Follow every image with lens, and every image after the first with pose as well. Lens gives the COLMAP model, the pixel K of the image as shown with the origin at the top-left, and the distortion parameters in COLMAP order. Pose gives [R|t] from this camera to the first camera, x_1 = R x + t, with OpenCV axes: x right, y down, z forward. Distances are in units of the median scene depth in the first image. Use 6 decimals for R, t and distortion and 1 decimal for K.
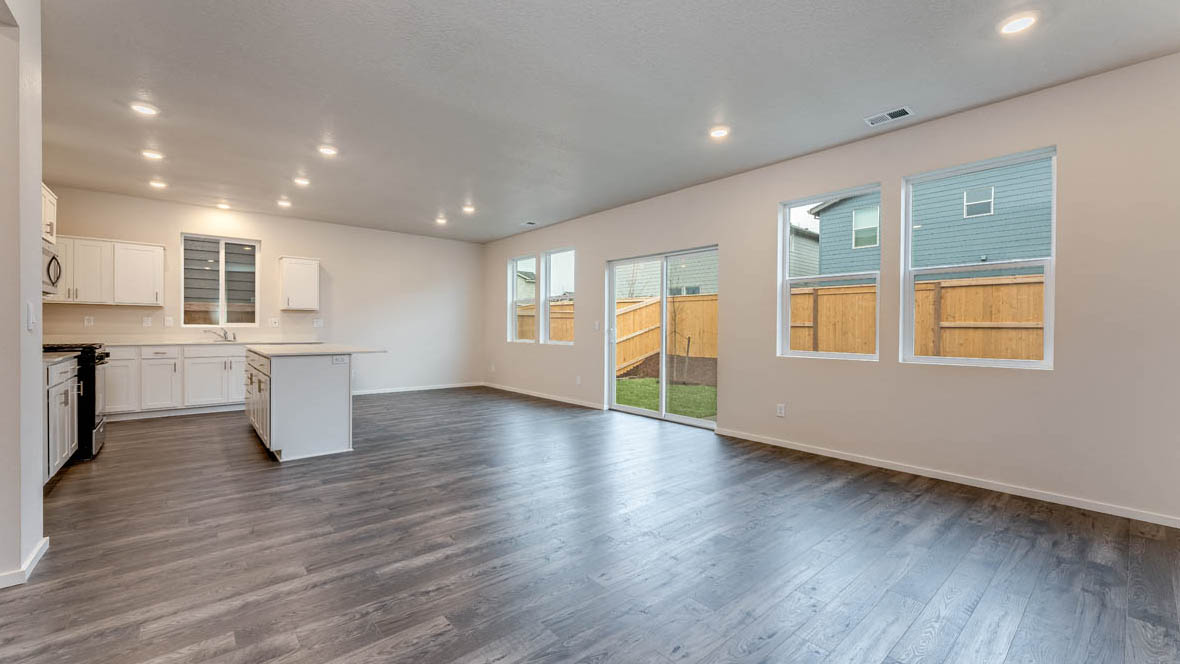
lens RADIAL K [[481.0, 0, 607.0], [0, 481.0, 331.1], [0, 0, 1]] dist [0.001012, 0.000024]
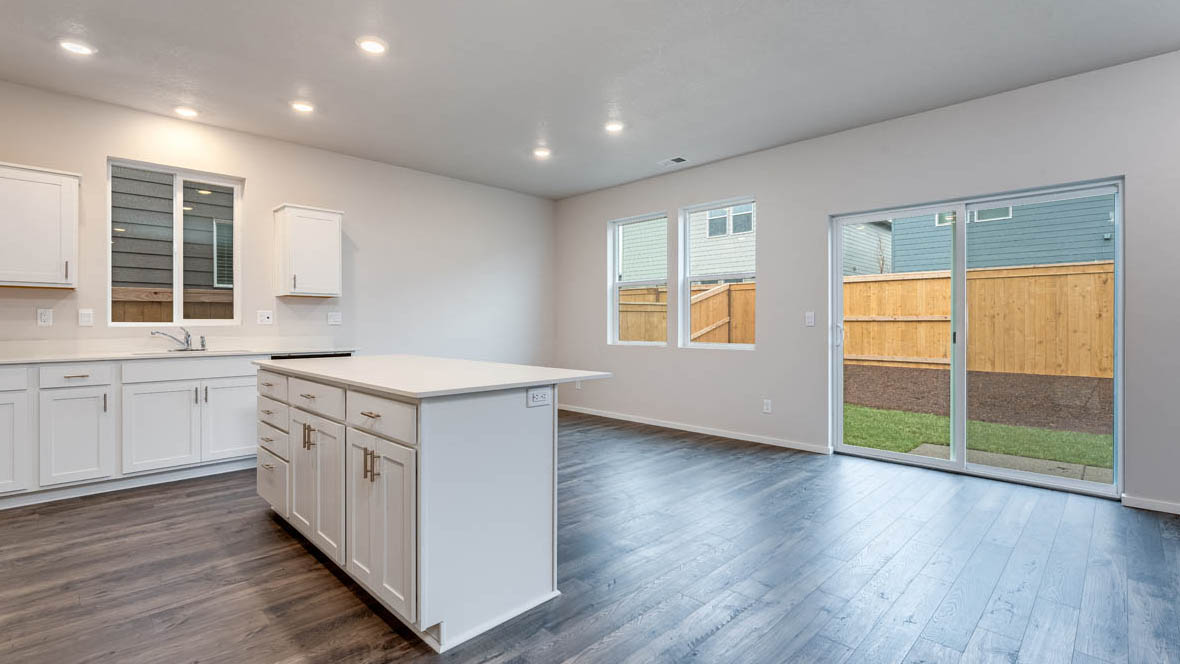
lens RADIAL K [[542.7, 0, 613.6], [0, 542.7, 330.8], [0, 0, 1]] dist [-0.000655, -0.000132]
pose [[0.997147, -0.007723, 0.075092, -0.334895], [0.007284, 0.999955, 0.006114, -0.003521], [-0.075136, -0.005550, 0.997158, 0.315336]]
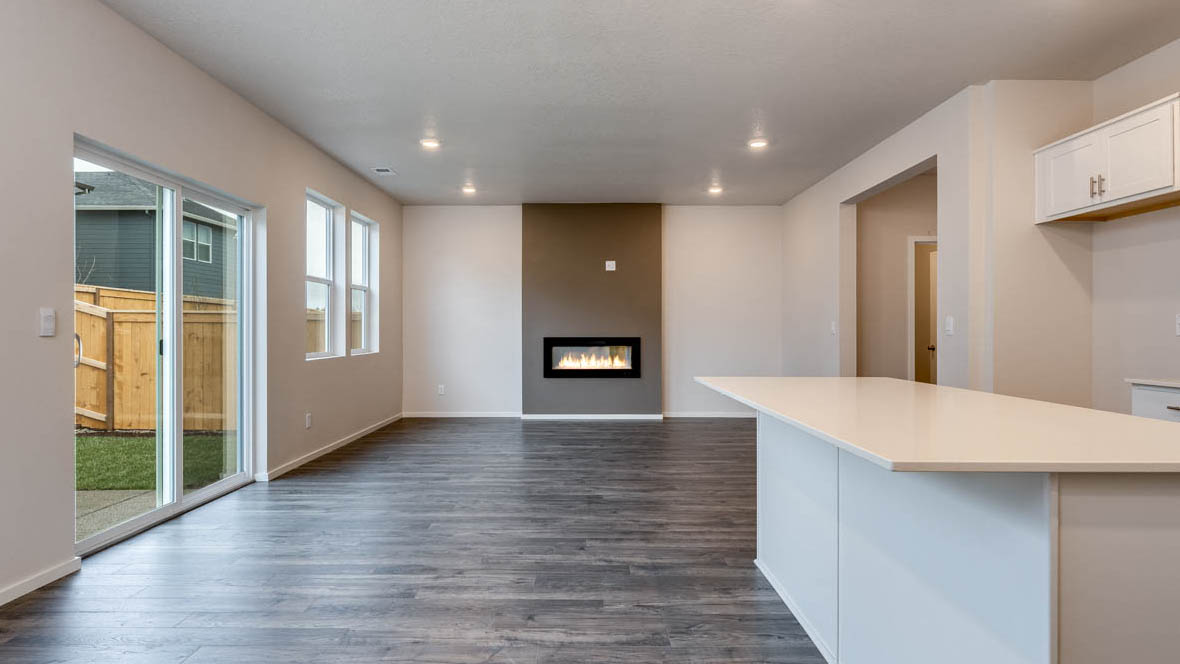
lens RADIAL K [[481.0, 0, 607.0], [0, 481.0, 331.1], [0, 0, 1]] dist [0.001012, 0.000024]
pose [[-0.718627, -0.008200, 0.695348, -0.496745], [-0.000111, 0.999932, 0.011677, -0.009719], [-0.695396, 0.008314, -0.718579, 0.954018]]
